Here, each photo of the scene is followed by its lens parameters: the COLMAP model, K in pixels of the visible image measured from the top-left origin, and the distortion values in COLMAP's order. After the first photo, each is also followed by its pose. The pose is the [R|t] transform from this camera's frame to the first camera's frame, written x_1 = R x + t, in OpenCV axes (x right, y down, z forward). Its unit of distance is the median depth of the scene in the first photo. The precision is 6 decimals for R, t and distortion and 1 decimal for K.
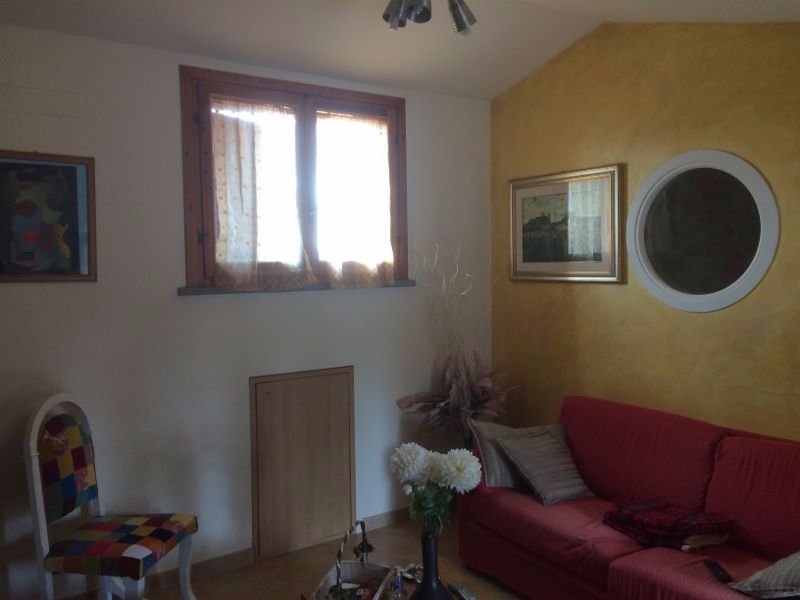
lens RADIAL K [[676.2, 0, 400.4], [0, 676.2, 297.4], [0, 0, 1]] dist [0.070759, -0.100676]
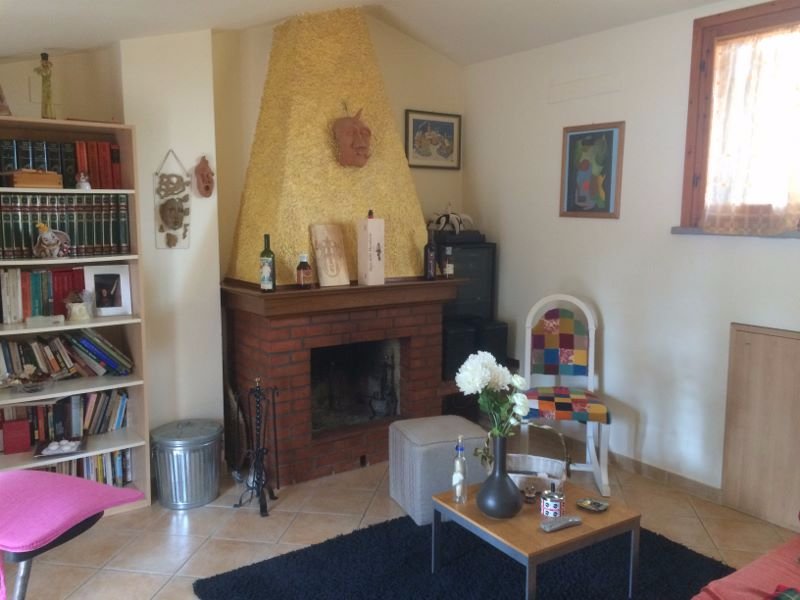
lens RADIAL K [[676.2, 0, 400.5], [0, 676.2, 301.3], [0, 0, 1]] dist [0.070759, -0.100676]
pose [[0.016024, 0.146394, -0.989097, 0.804158], [-0.060206, 0.987570, 0.145193, -0.029258], [0.998057, 0.057223, 0.024638, 0.534310]]
